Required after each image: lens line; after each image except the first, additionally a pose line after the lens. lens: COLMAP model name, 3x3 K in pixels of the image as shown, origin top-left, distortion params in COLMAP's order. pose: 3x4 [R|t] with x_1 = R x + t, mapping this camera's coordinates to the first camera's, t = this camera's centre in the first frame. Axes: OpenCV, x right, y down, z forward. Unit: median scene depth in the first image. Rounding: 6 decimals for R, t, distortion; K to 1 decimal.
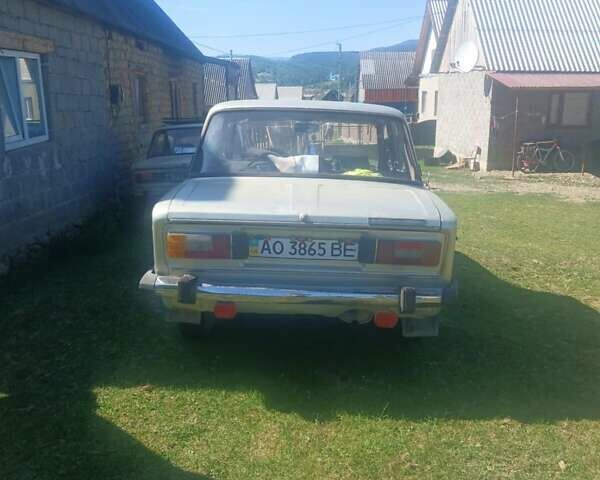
lens RADIAL K [[620.4, 0, 300.0], [0, 620.4, 240.0], [0, 0, 1]] dist [0.143497, -0.304519]
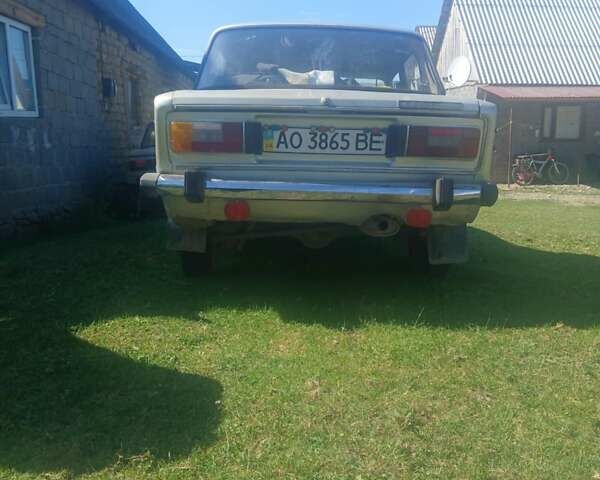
lens RADIAL K [[620.4, 0, 300.0], [0, 620.4, 240.0], [0, 0, 1]] dist [0.143497, -0.304519]
pose [[0.999828, -0.008926, 0.016235, -0.021520], [0.009852, 0.998275, -0.057874, 0.098297], [-0.015690, 0.058024, 0.998192, 0.055930]]
